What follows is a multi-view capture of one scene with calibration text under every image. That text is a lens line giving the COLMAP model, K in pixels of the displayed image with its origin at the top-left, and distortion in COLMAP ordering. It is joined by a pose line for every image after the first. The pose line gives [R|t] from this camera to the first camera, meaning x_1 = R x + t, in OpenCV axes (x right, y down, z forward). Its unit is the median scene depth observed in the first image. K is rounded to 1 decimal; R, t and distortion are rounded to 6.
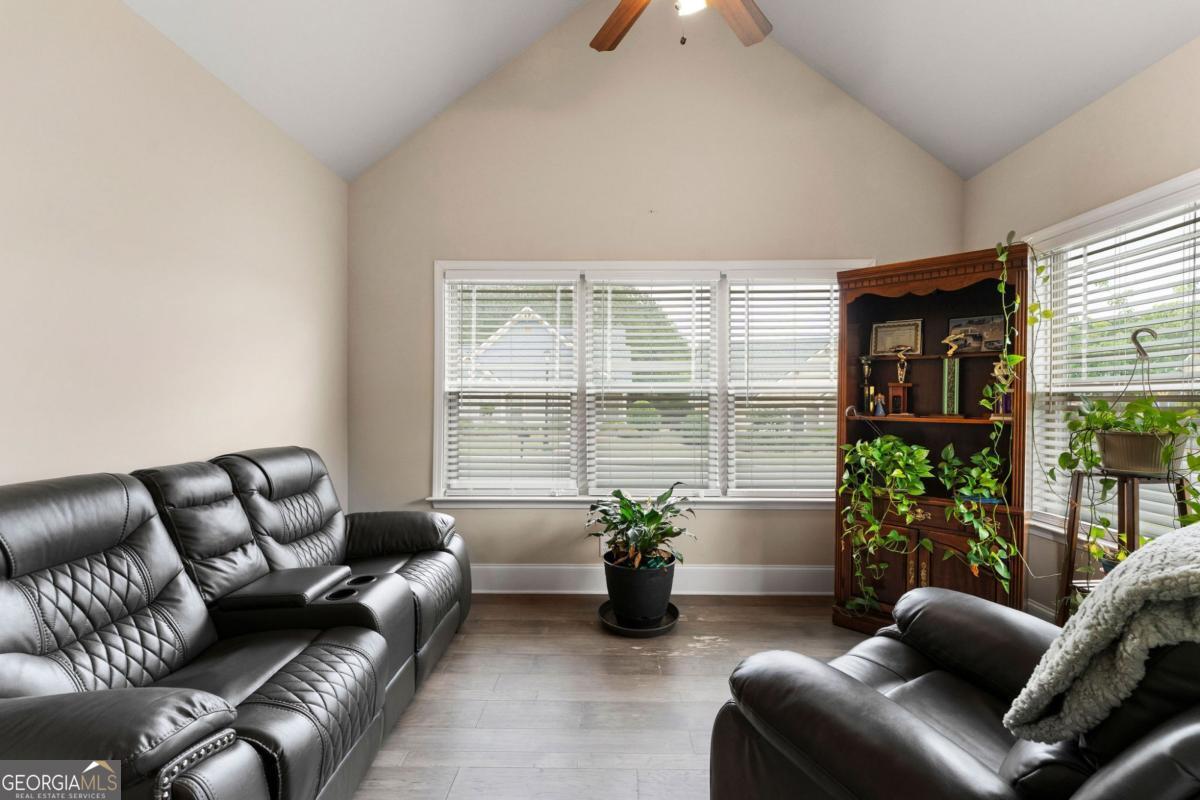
lens RADIAL K [[507.5, 0, 599.4], [0, 507.5, 404.3], [0, 0, 1]] dist [-0.000360, -0.000036]
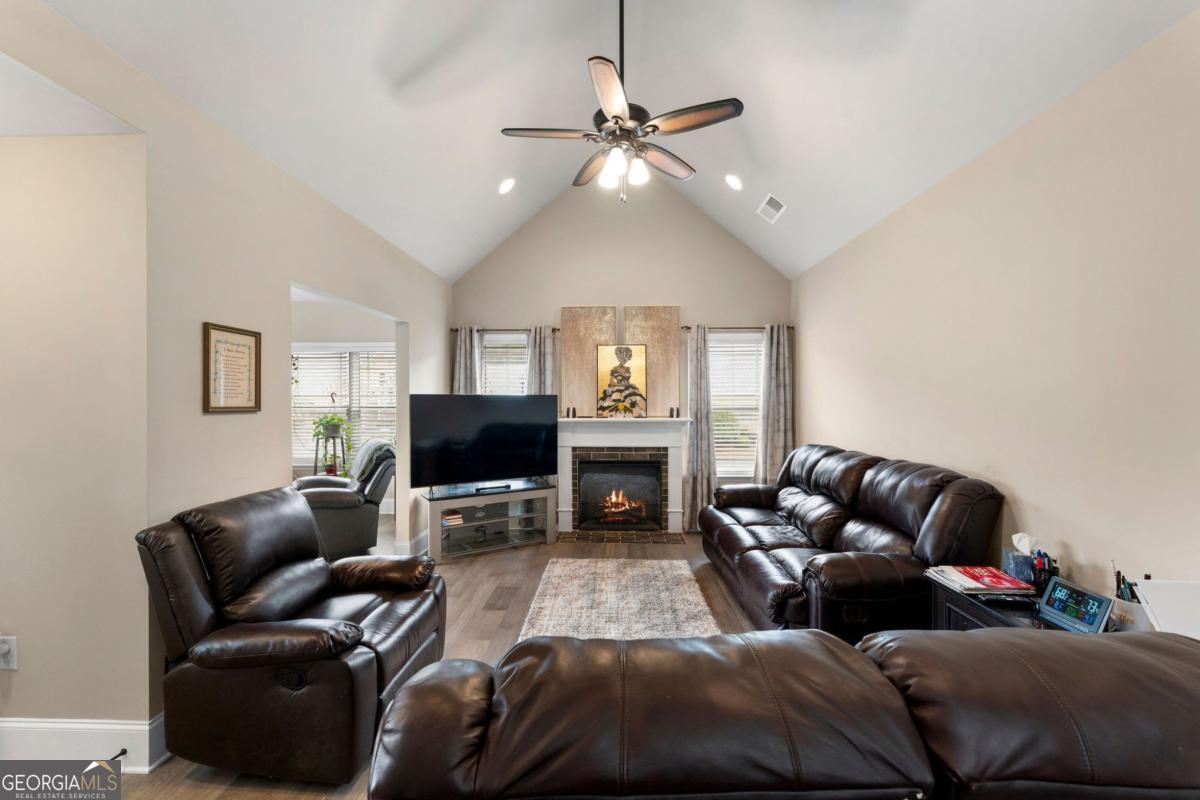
lens RADIAL K [[481.6, 0, 597.5], [0, 481.6, 399.6], [0, 0, 1]] dist [0.001454, 0.000085]
pose [[0.022657, -0.004485, 0.999733, -1.504843], [0.008343, 0.999956, 0.004297, -0.076253], [-0.999708, 0.008243, 0.022694, -0.595526]]
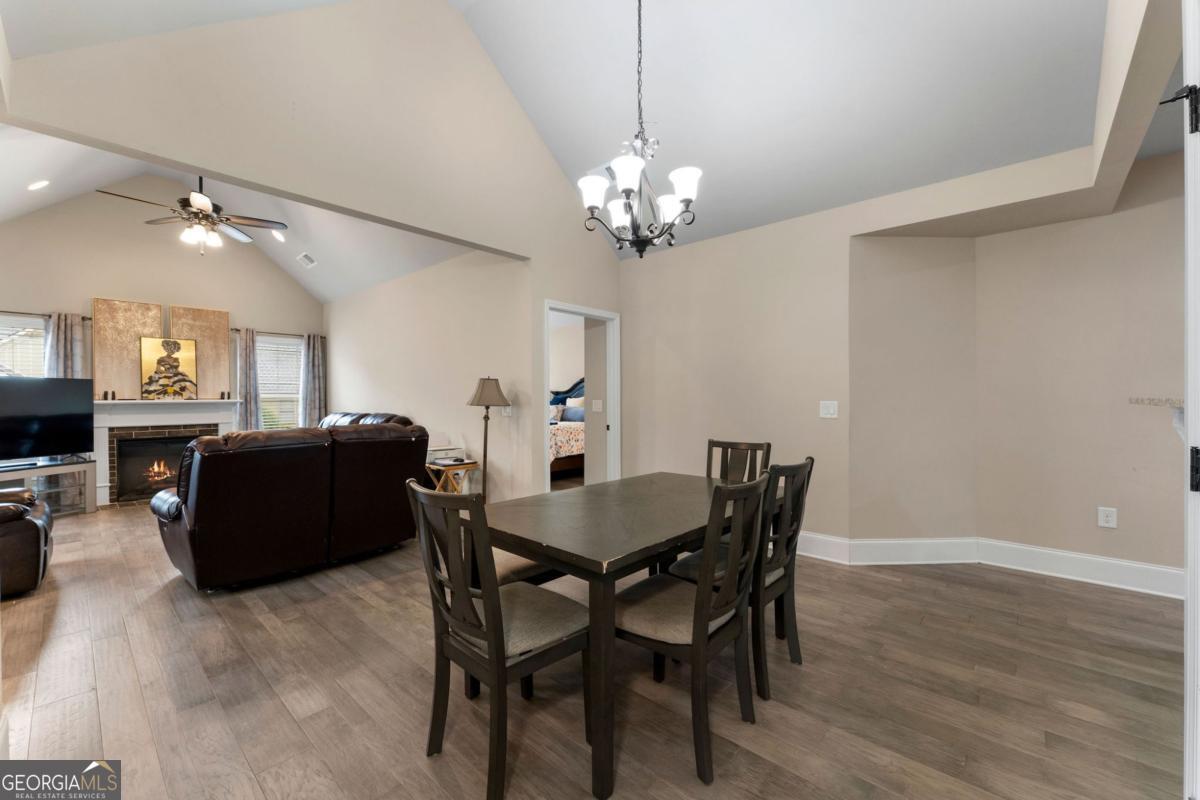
lens RADIAL K [[481.6, 0, 597.5], [0, 481.6, 399.6], [0, 0, 1]] dist [0.001454, 0.000085]
pose [[-0.750606, -0.001387, 0.660749, -2.700078], [0.008275, 0.999900, 0.011499, -0.000285], [-0.660698, 0.014099, -0.750519, -0.245233]]
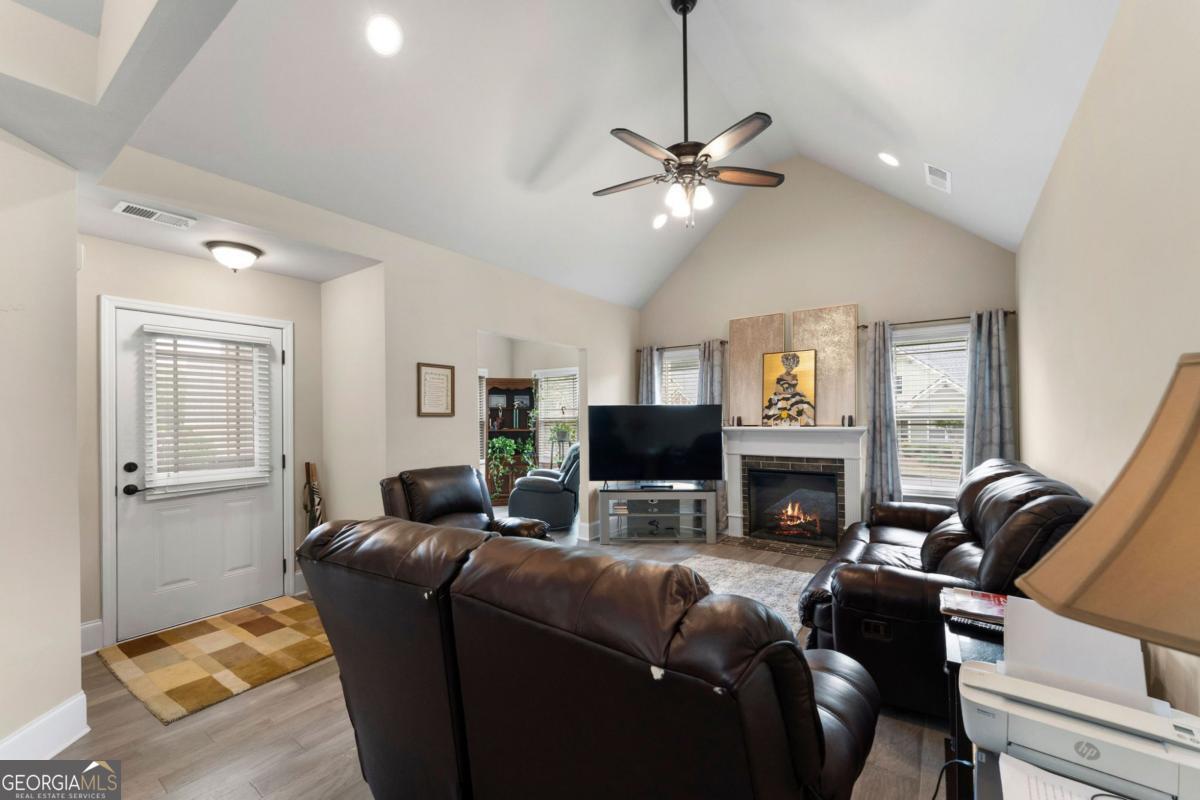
lens RADIAL K [[486.0, 0, 599.9], [0, 486.0, 413.9], [0, 0, 1]] dist [0.000077, -0.000088]
pose [[0.570088, -0.004950, 0.821569, -1.556000], [0.017696, 0.999824, -0.006256, -0.042187], [-0.821393, 0.018105, 0.570075, -1.168084]]
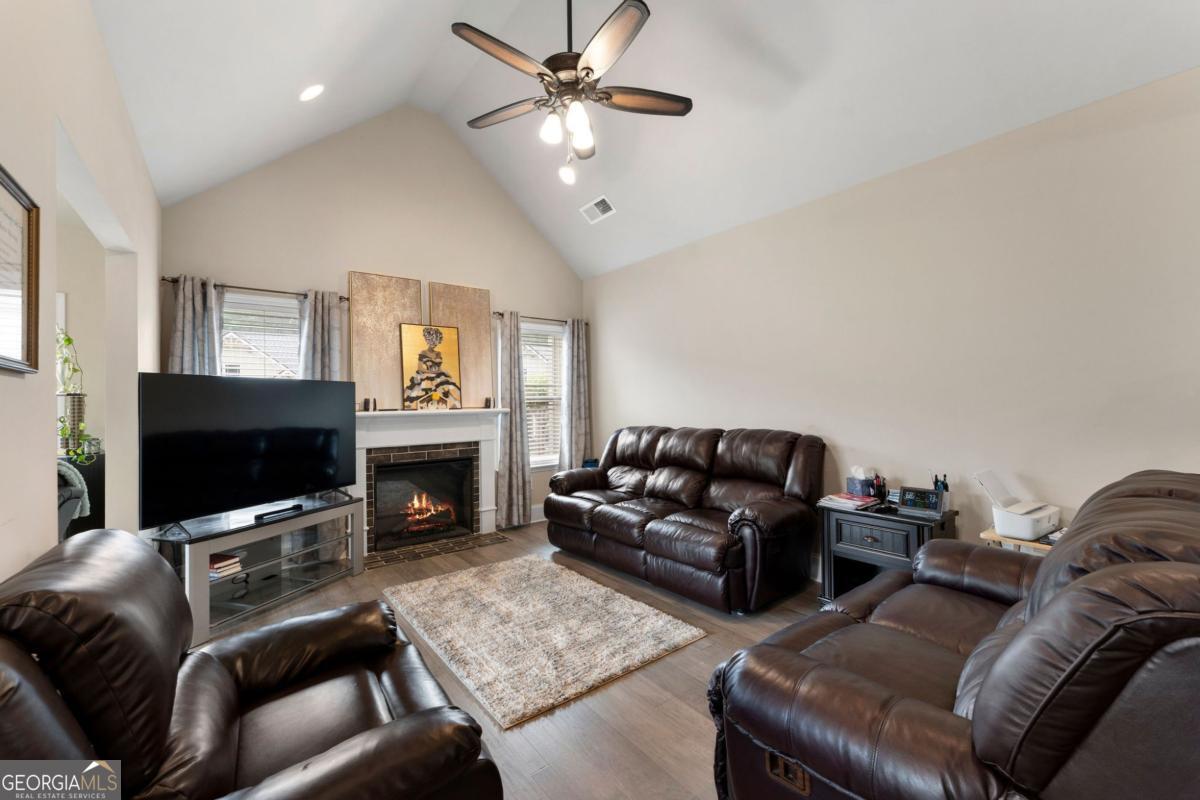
lens RADIAL K [[486.8, 0, 595.2], [0, 486.8, 394.7], [0, 0, 1]] dist [0.001582, 0.000033]
pose [[-0.618001, 0.016798, 0.785998, -1.222245], [0.018675, 0.999803, -0.006684, -0.021271], [-0.785956, 0.010548, -0.618193, -0.008517]]
